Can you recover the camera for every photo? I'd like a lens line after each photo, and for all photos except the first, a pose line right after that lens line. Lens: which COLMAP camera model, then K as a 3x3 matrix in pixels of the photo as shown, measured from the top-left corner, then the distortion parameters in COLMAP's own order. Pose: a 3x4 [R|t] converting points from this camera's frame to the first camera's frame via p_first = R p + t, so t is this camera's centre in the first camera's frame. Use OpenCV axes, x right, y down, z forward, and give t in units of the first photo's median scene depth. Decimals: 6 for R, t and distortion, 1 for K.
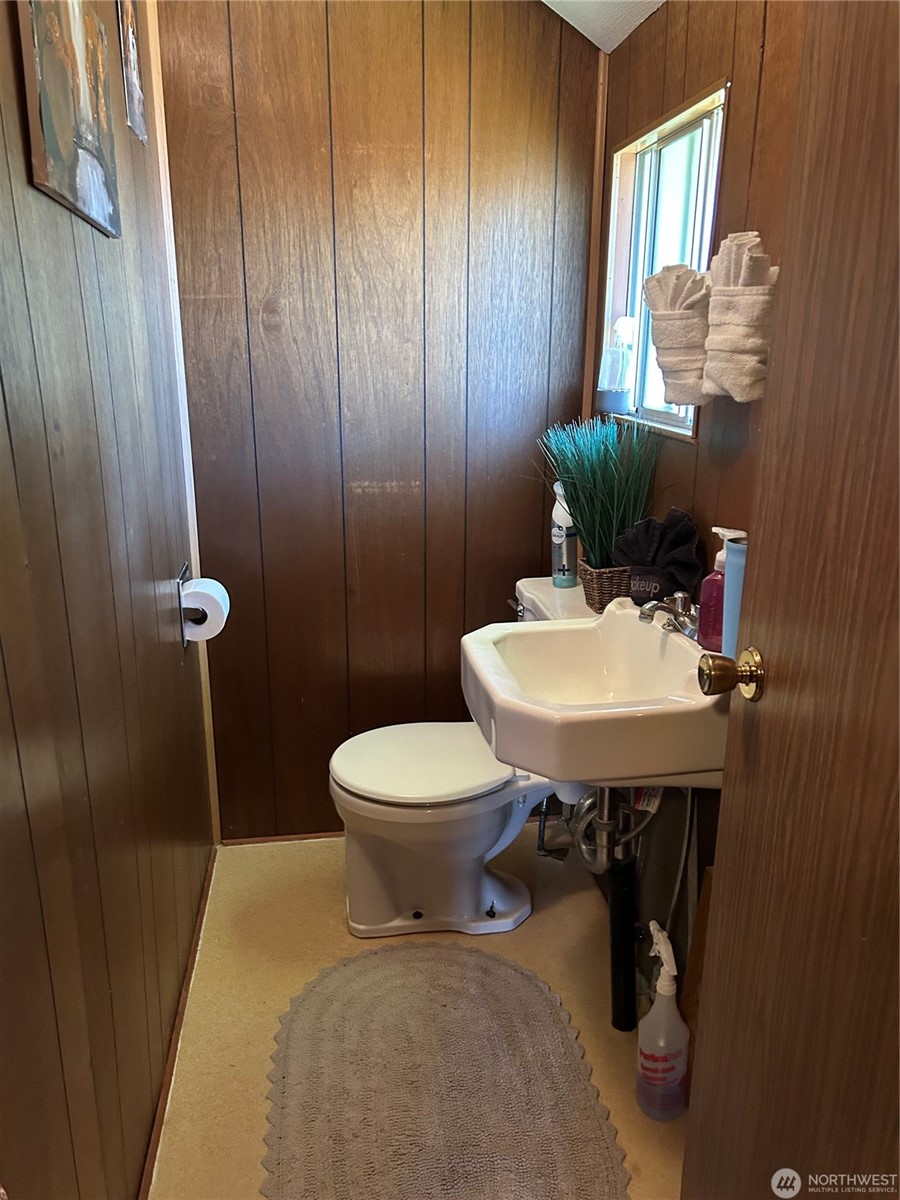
lens RADIAL K [[896.1, 0, 447.4], [0, 896.1, 597.4], [0, 0, 1]] dist [0.035415, -0.040669]
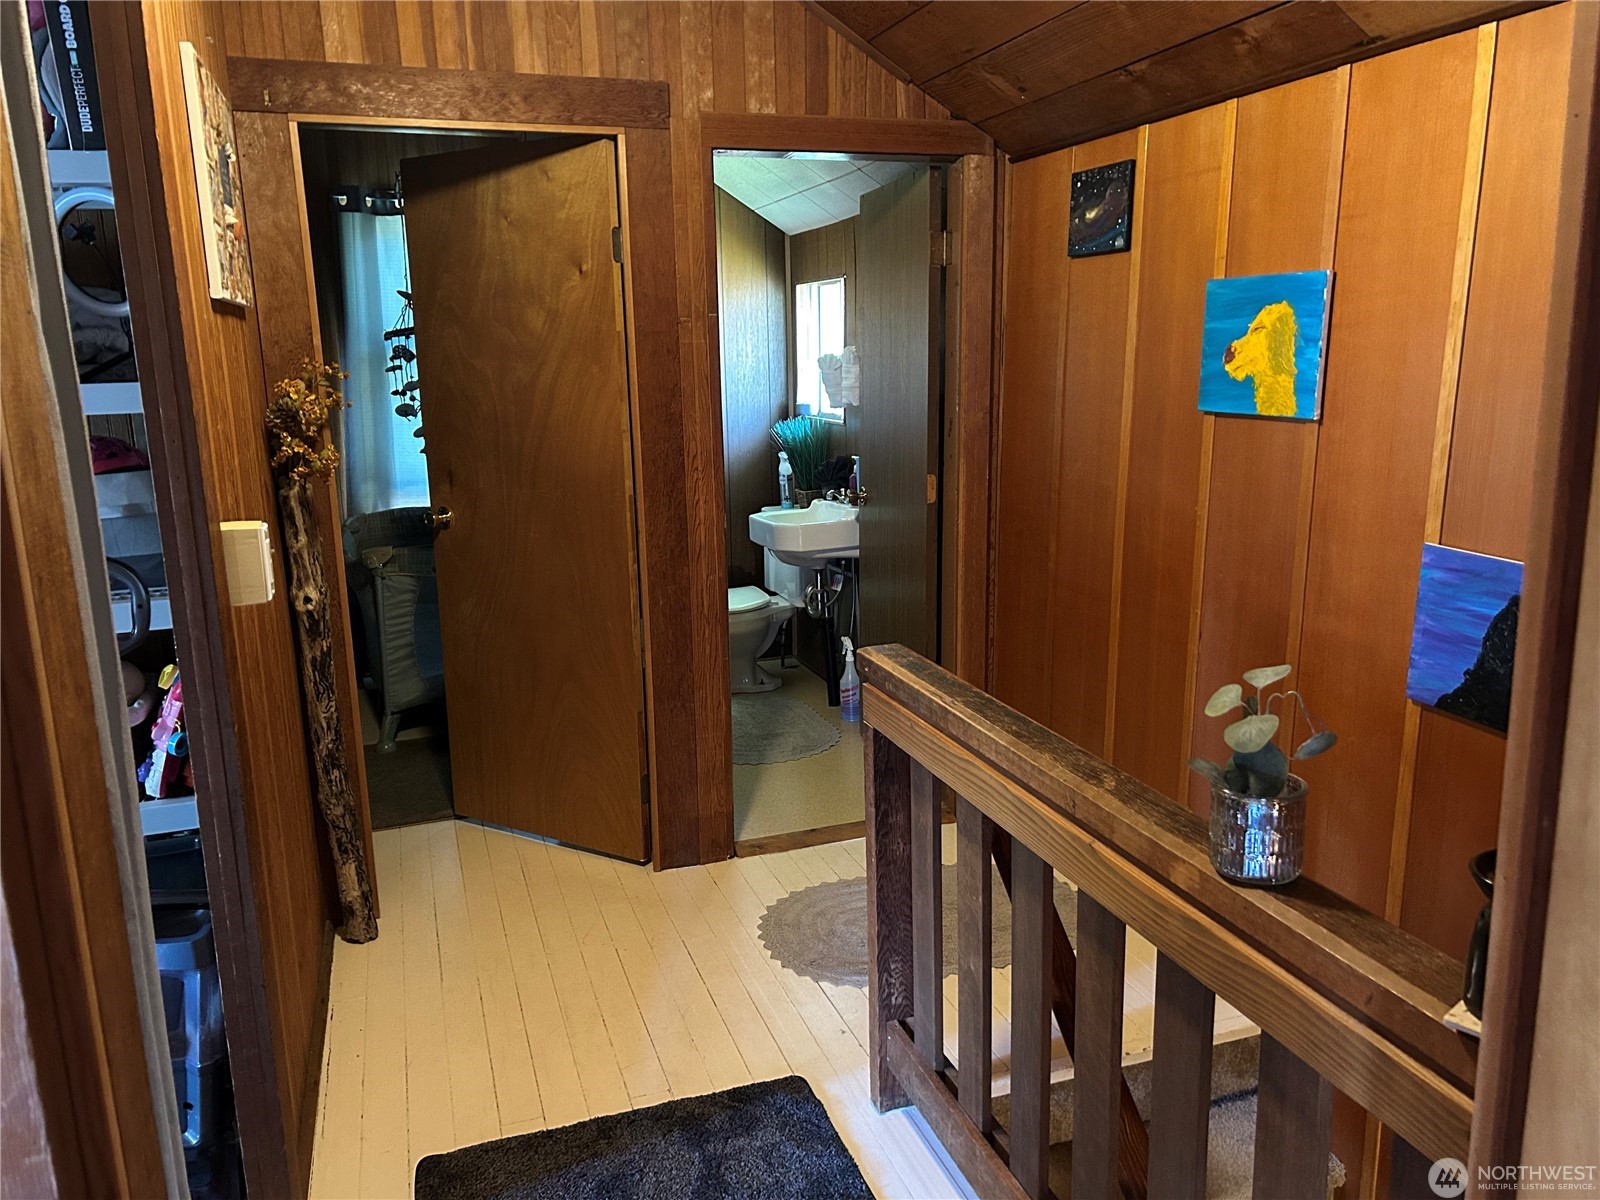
lens RADIAL K [[1194.7, 0, 798.7], [0, 1194.7, 608.9], [0, 0, 1]] dist [0.035415, -0.040669]
pose [[0.981571, -0.063820, 0.180129, -0.350331], [0.075020, 0.995605, -0.056060, 0.383231], [-0.175759, 0.068540, 0.982044, -1.626971]]
